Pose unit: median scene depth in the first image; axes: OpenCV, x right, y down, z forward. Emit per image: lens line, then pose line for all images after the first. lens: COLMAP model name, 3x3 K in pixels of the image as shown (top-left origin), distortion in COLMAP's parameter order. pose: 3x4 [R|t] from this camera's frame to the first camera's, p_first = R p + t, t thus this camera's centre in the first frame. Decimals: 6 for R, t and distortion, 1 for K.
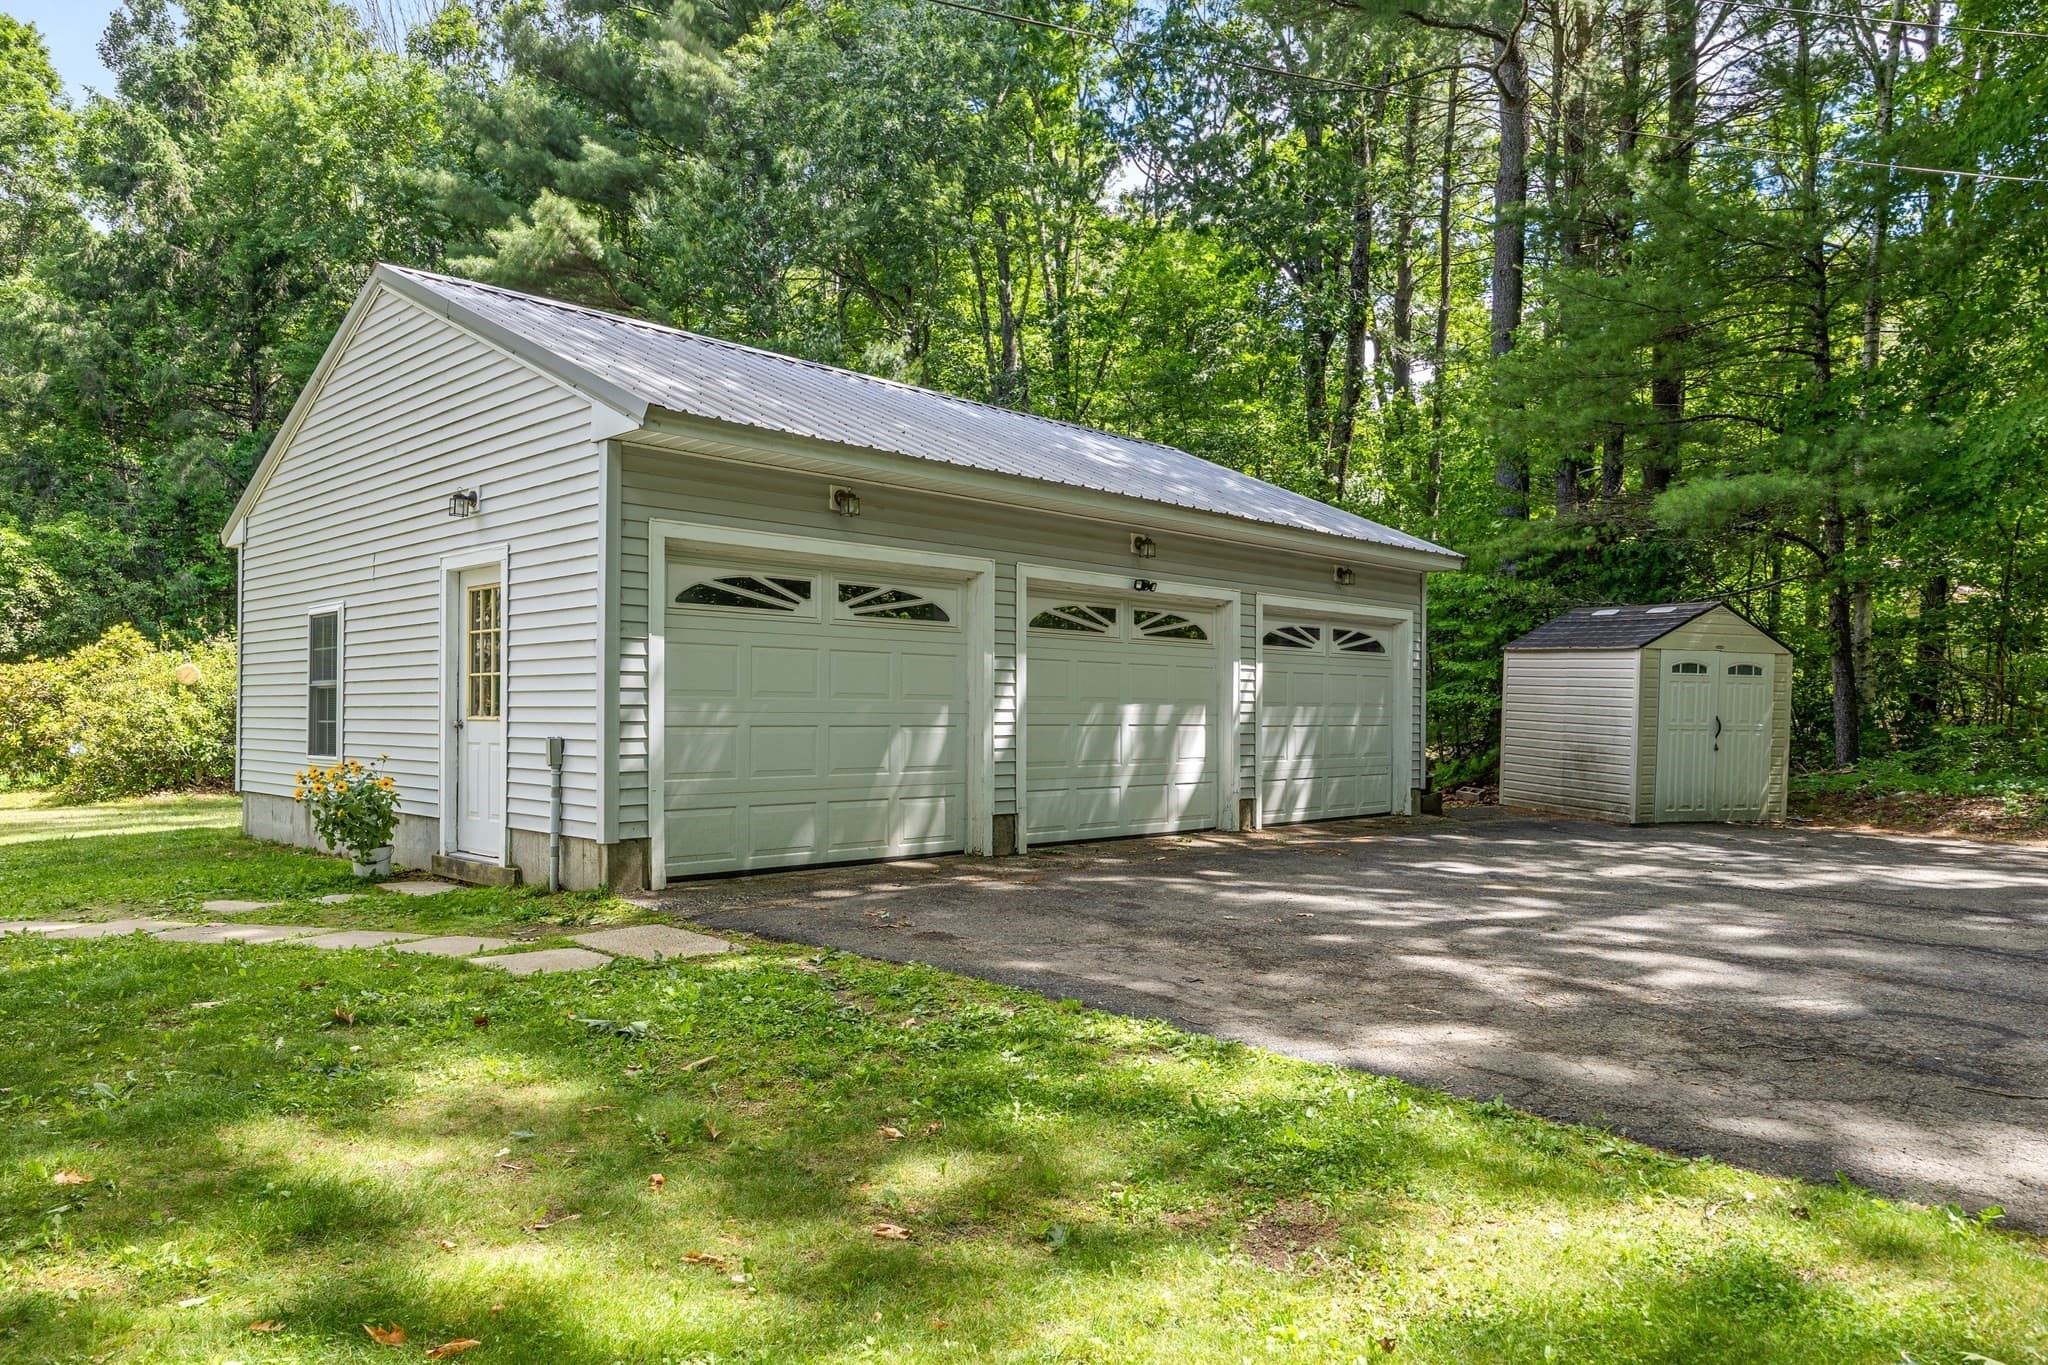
lens RADIAL K [[1363.7, 0, 1046.1], [0, 1363.7, 718.2], [0, 0, 1]] dist [-0.004940, 0.000337]
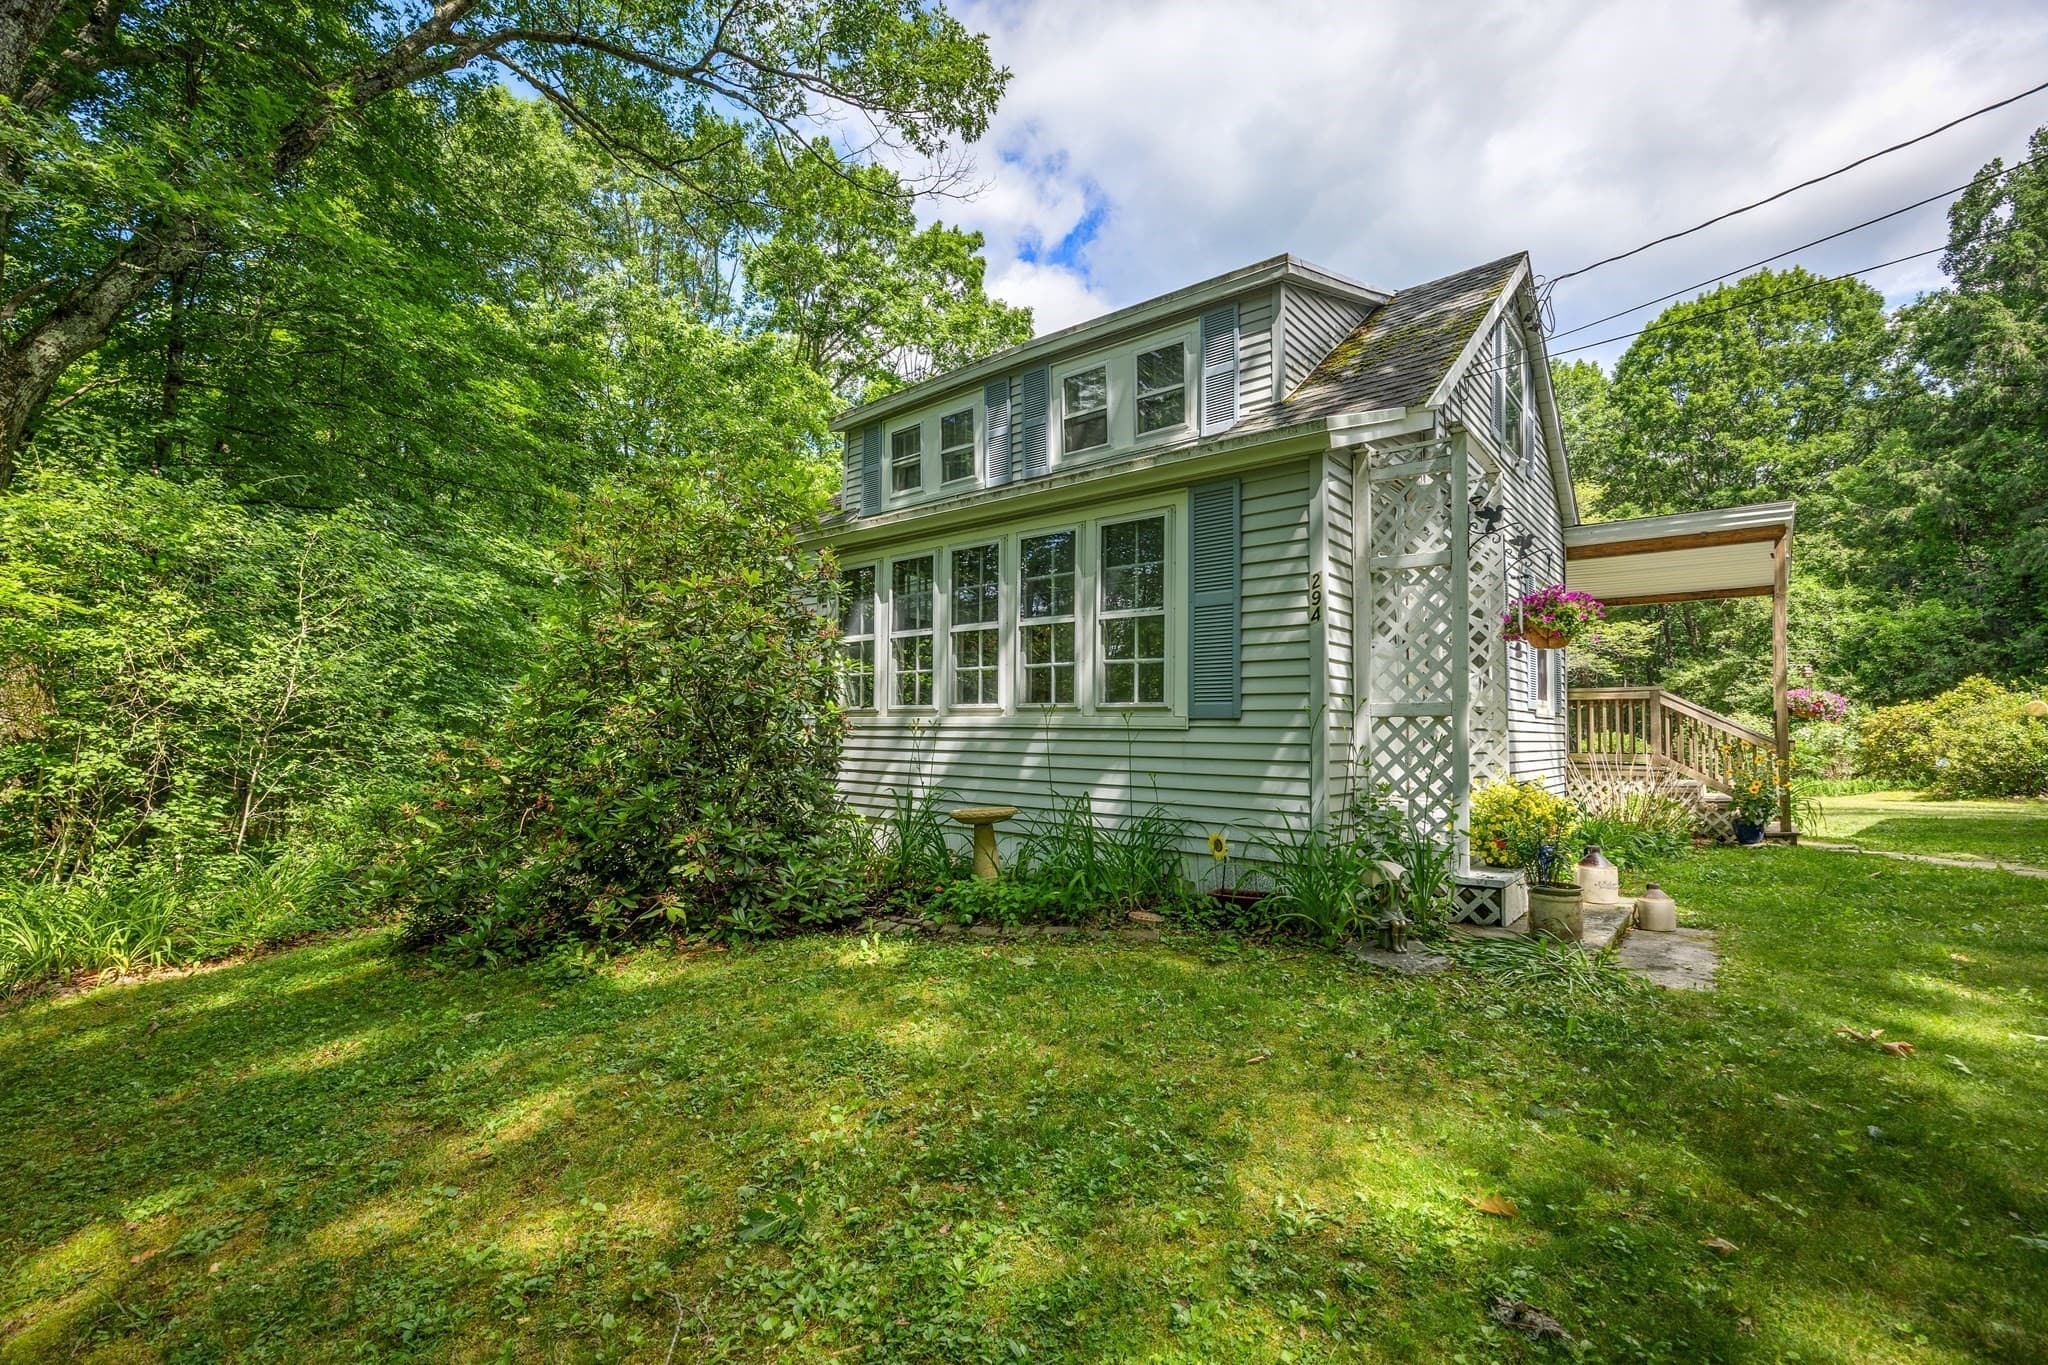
lens RADIAL K [[874.5, 0, 1025.3], [0, 874.5, 702.3], [0, 0, 1]] dist [-0.015512, -0.000076]
pose [[0.138728, -0.040264, -0.989512, 0.062525], [-0.011715, 0.999036, -0.042295, 0.008785], [0.990261, 0.017460, 0.138122, -0.098613]]
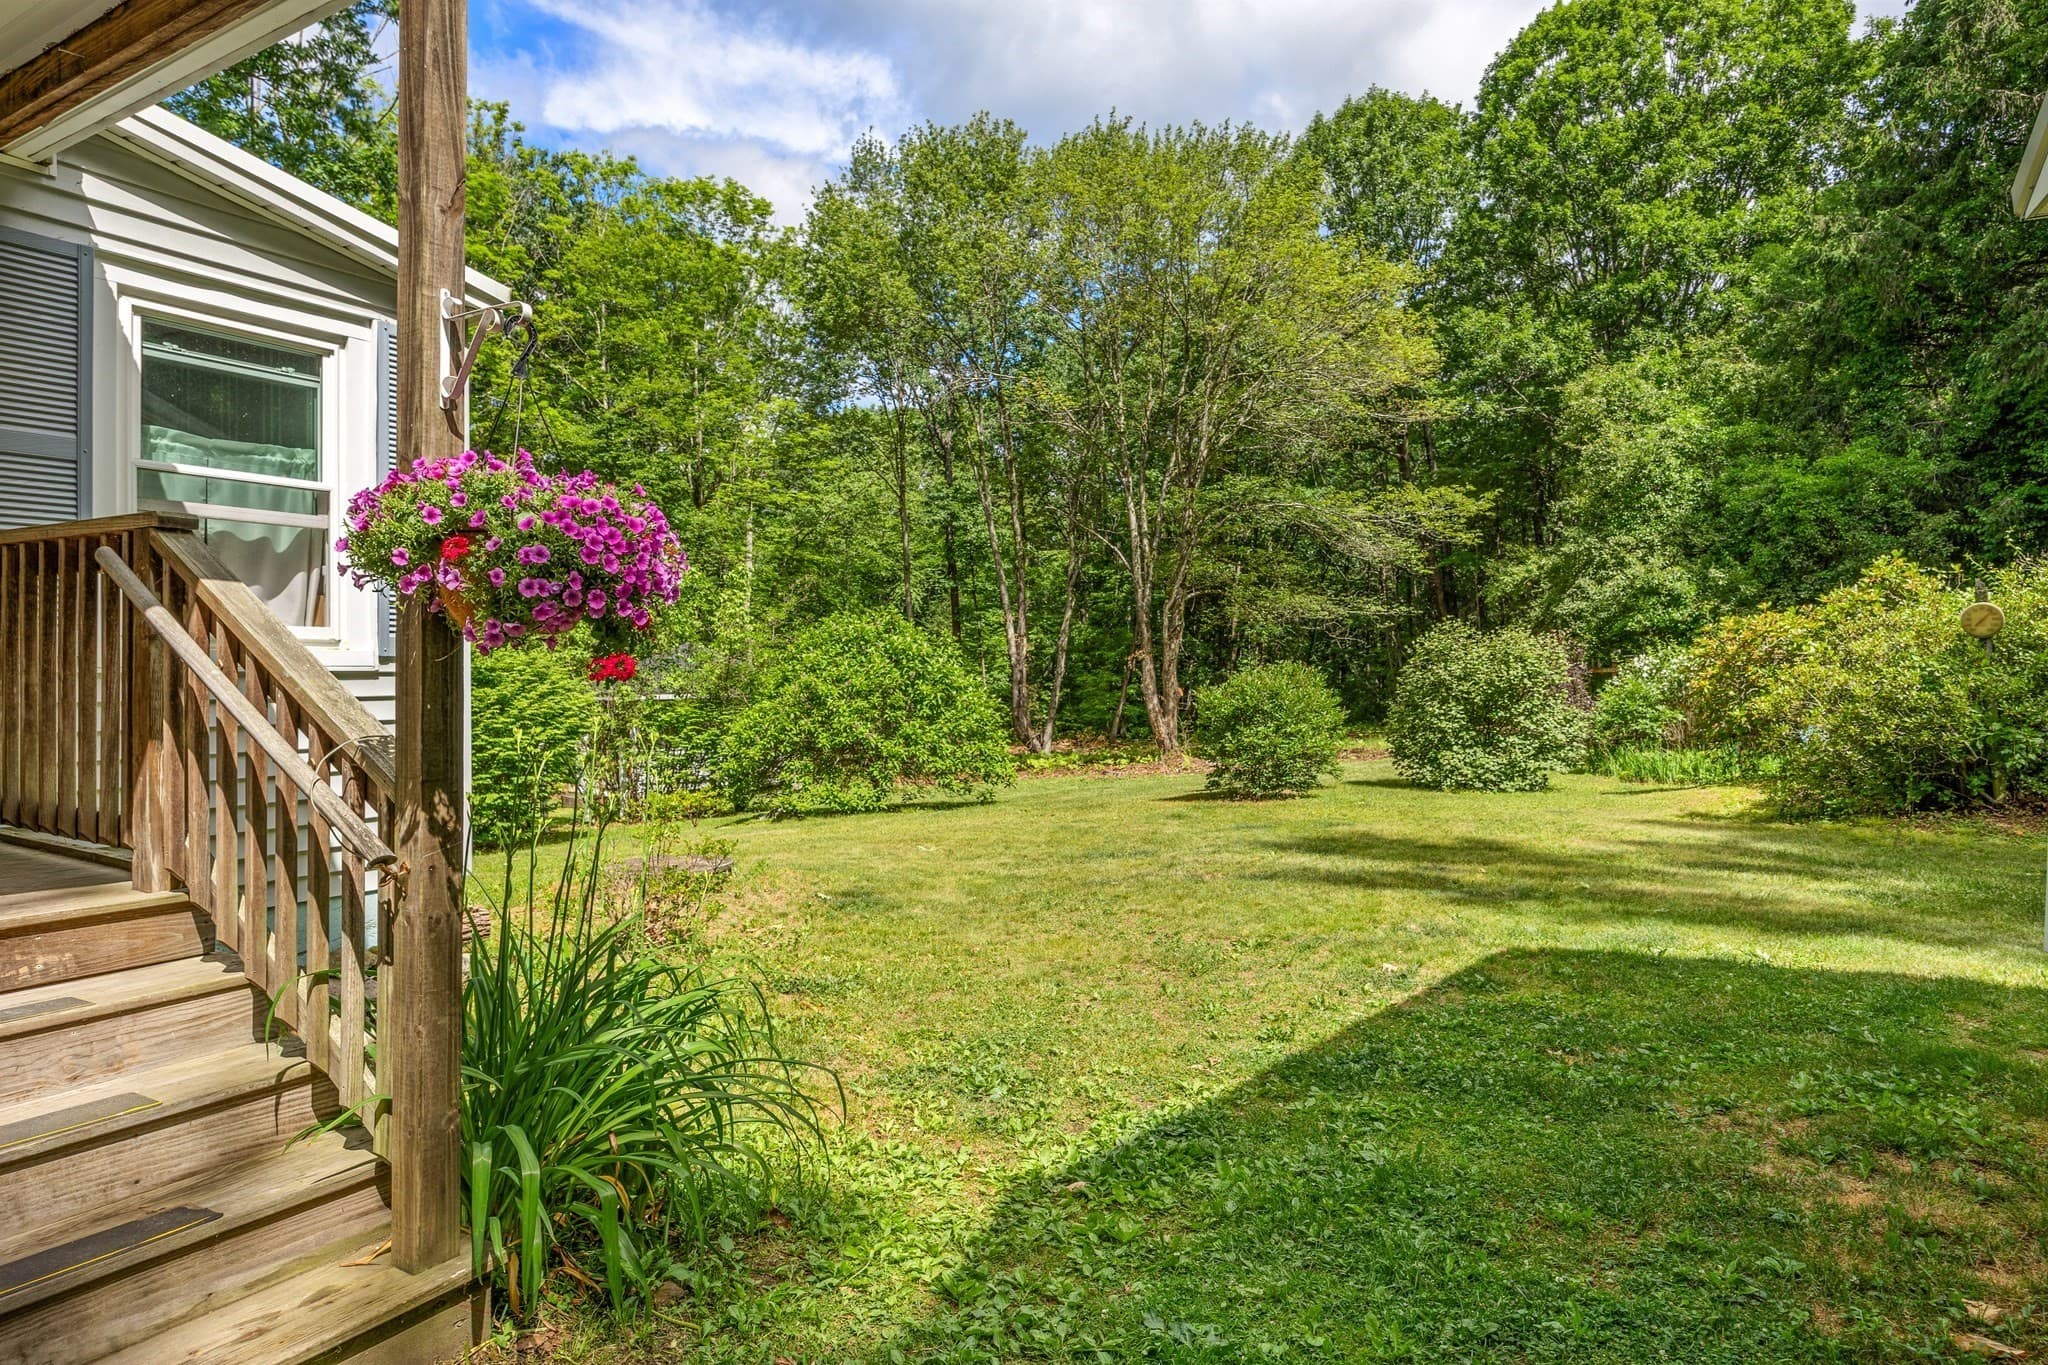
lens RADIAL K [[1172.2, 0, 1031.6], [0, 1172.2, 676.5], [0, 0, 1]] dist [0.006155, -0.008378]
pose [[0.297198, 0.008366, -0.954779, -0.283439], [-0.007522, 0.999951, 0.006420, -0.007941], [0.954786, 0.005274, 0.297247, 0.483583]]
